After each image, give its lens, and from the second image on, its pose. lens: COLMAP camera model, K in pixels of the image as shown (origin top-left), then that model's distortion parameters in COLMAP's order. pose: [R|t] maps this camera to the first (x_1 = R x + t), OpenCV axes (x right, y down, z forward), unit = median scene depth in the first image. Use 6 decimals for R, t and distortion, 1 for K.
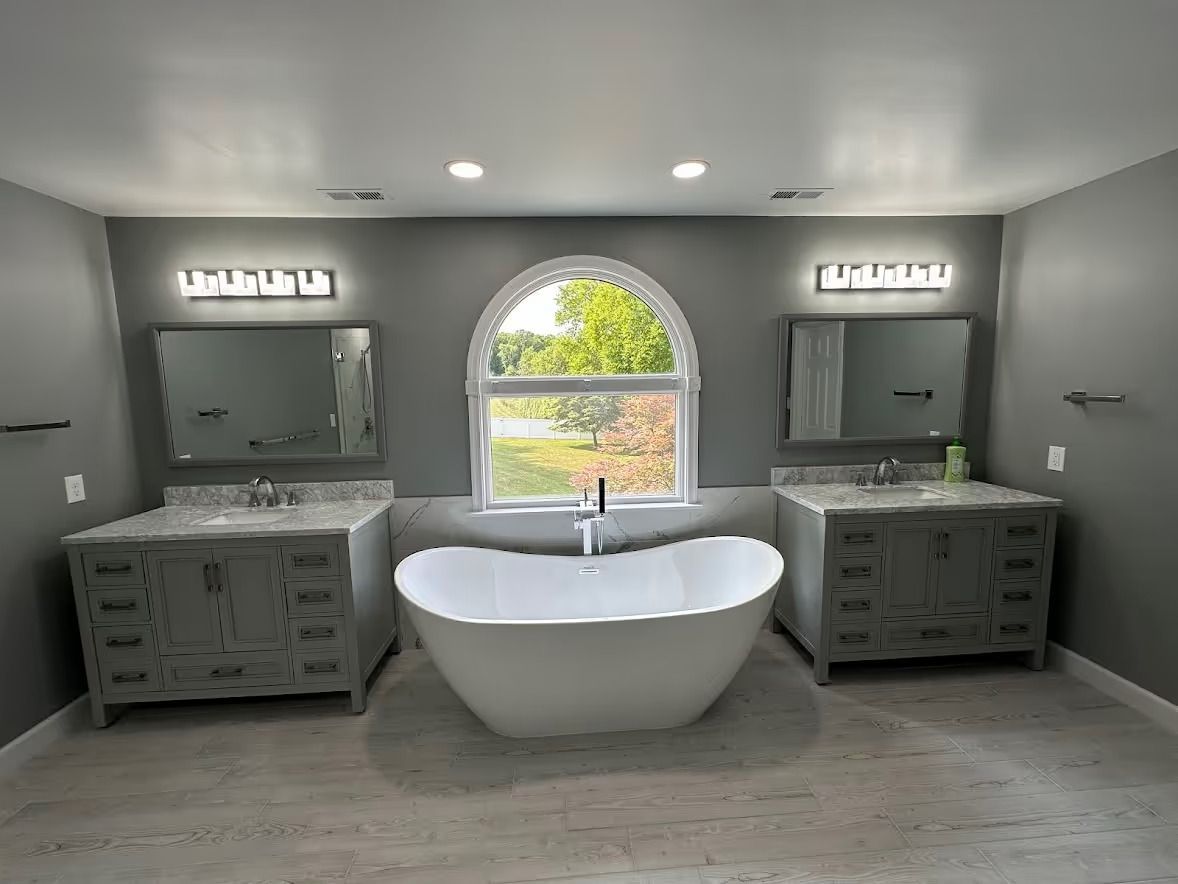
lens RADIAL K [[470.6, 0, 587.5], [0, 470.6, 443.2], [0, 0, 1]] dist [0.000541, 0.000096]
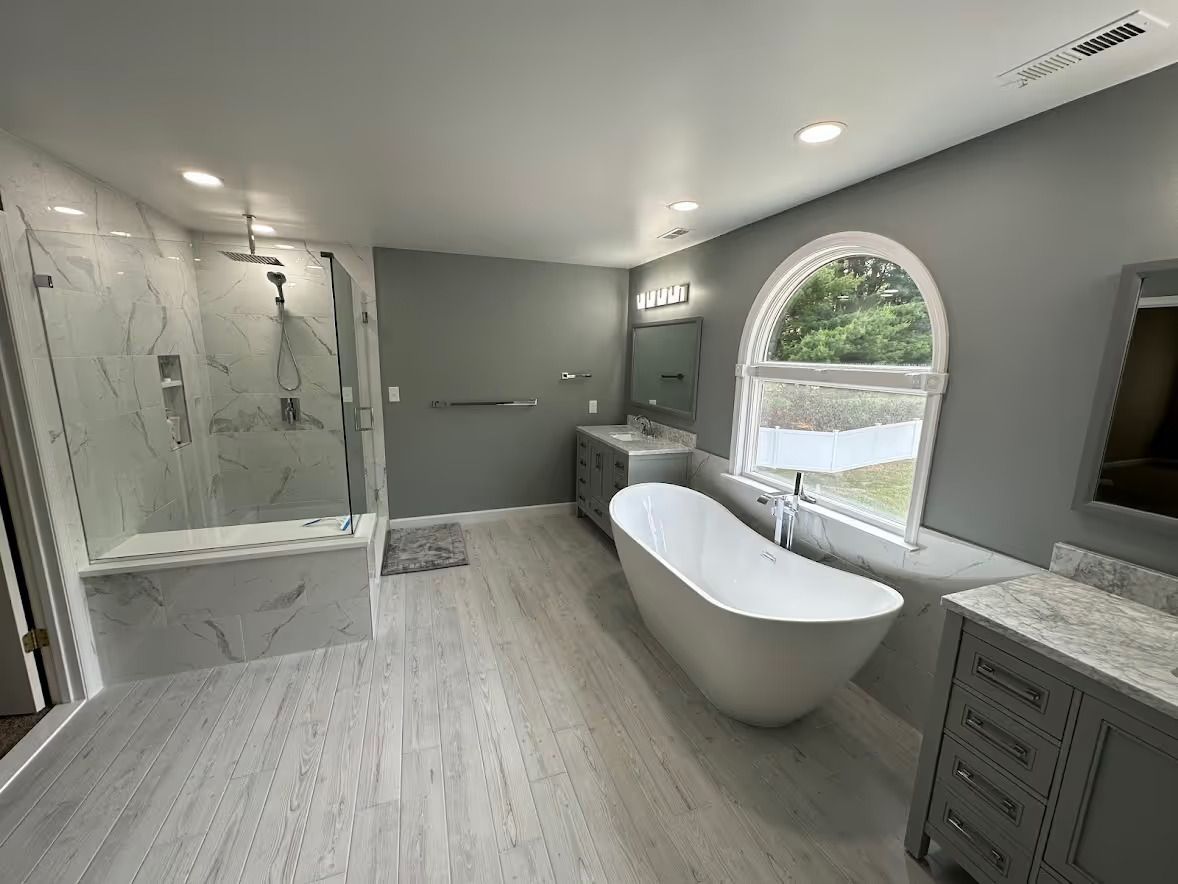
lens RADIAL K [[470.6, 0, 586.7], [0, 470.6, 441.9], [0, 0, 1]] dist [0.000541, 0.000096]
pose [[0.282537, 0.202105, -0.937724, 0.829665], [-0.142080, 0.975588, 0.167457, -0.089894], [0.948676, 0.085919, 0.304355, 0.306127]]
